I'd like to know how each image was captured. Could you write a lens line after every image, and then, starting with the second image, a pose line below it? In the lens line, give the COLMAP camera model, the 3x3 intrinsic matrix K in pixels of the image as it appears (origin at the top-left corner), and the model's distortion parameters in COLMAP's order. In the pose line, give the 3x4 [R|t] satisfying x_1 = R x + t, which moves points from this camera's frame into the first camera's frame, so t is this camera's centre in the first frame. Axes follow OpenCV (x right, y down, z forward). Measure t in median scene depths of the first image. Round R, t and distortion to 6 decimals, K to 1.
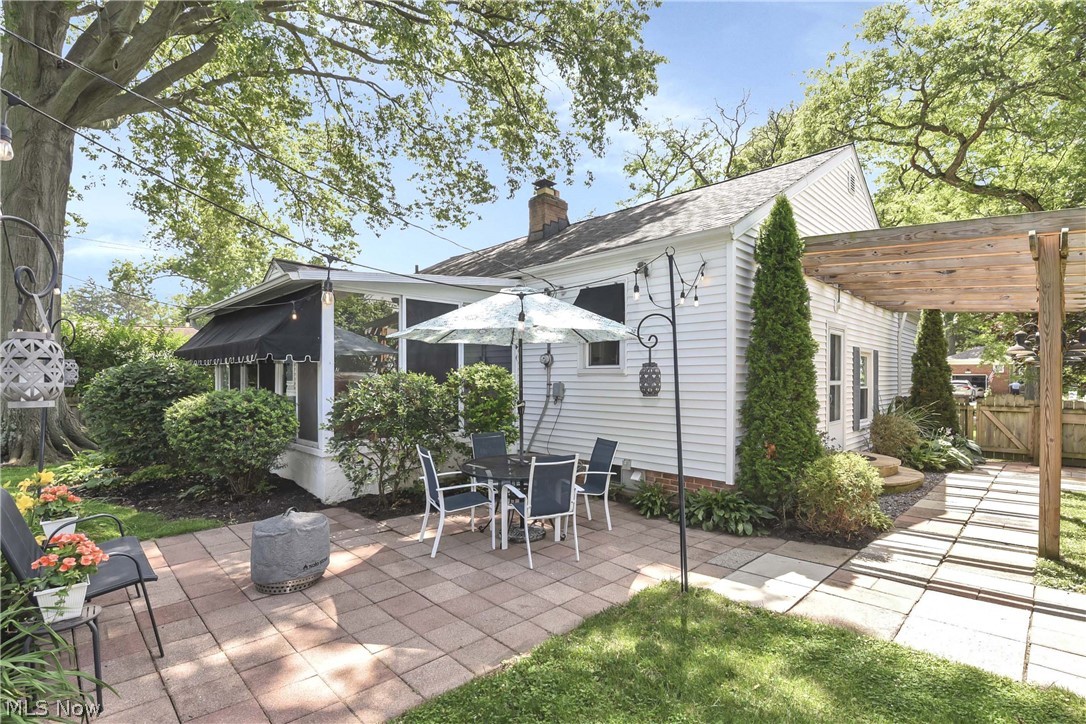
lens RADIAL K [[516.9, 0, 544.1], [0, 516.9, 380.4], [0, 0, 1]] dist [-0.003704, -0.013140]
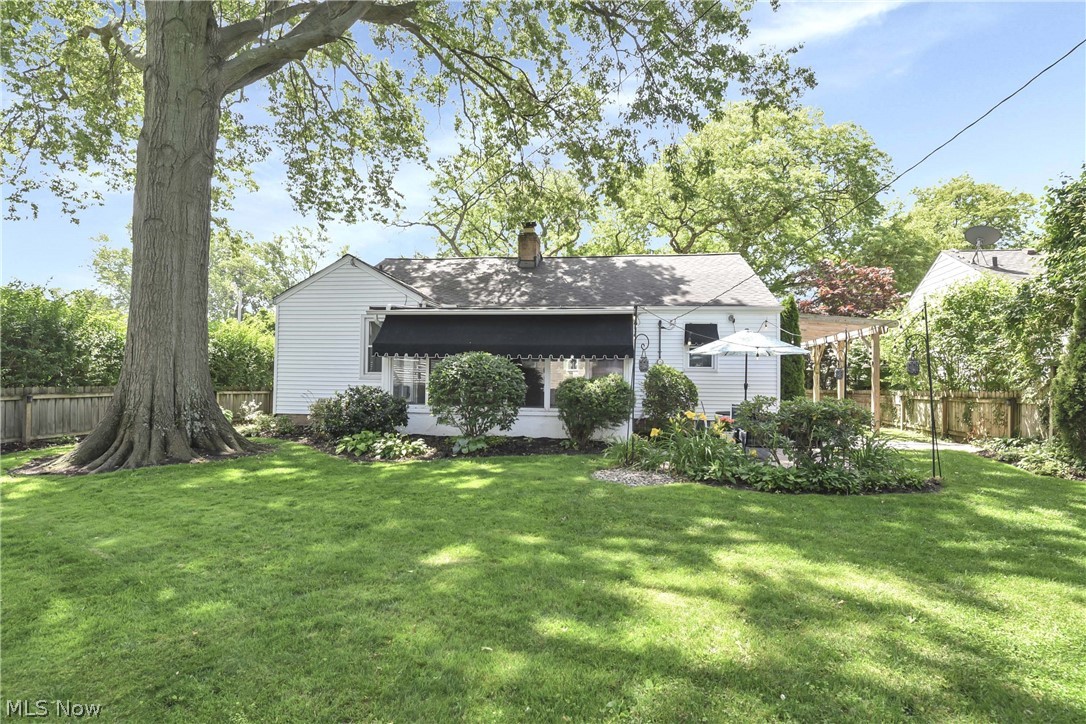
lens RADIAL K [[518.3, 0, 543.0], [0, 518.3, 362.0], [0, 0, 1]] dist [-0.014866, -0.000198]
pose [[0.808282, 0.034220, 0.587801, -0.908504], [-0.011366, 0.999031, -0.042531, 0.022631], [-0.588686, 0.027696, 0.807887, -0.085770]]
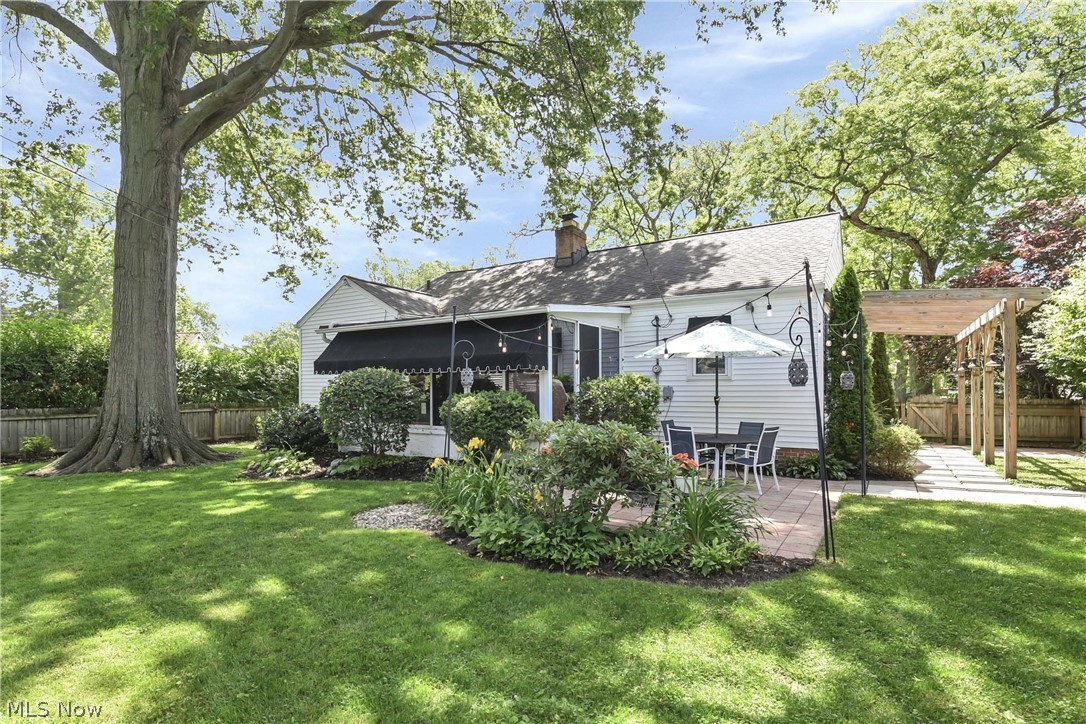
lens RADIAL K [[533.0, 0, 541.4], [0, 533.0, 384.8], [0, 0, 1]] dist [-0.010348, -0.000586]
pose [[0.981600, -0.004588, 0.190895, -0.386282], [0.006440, 0.999938, -0.009084, 0.007400], [-0.190842, 0.010146, 0.981568, -0.203108]]
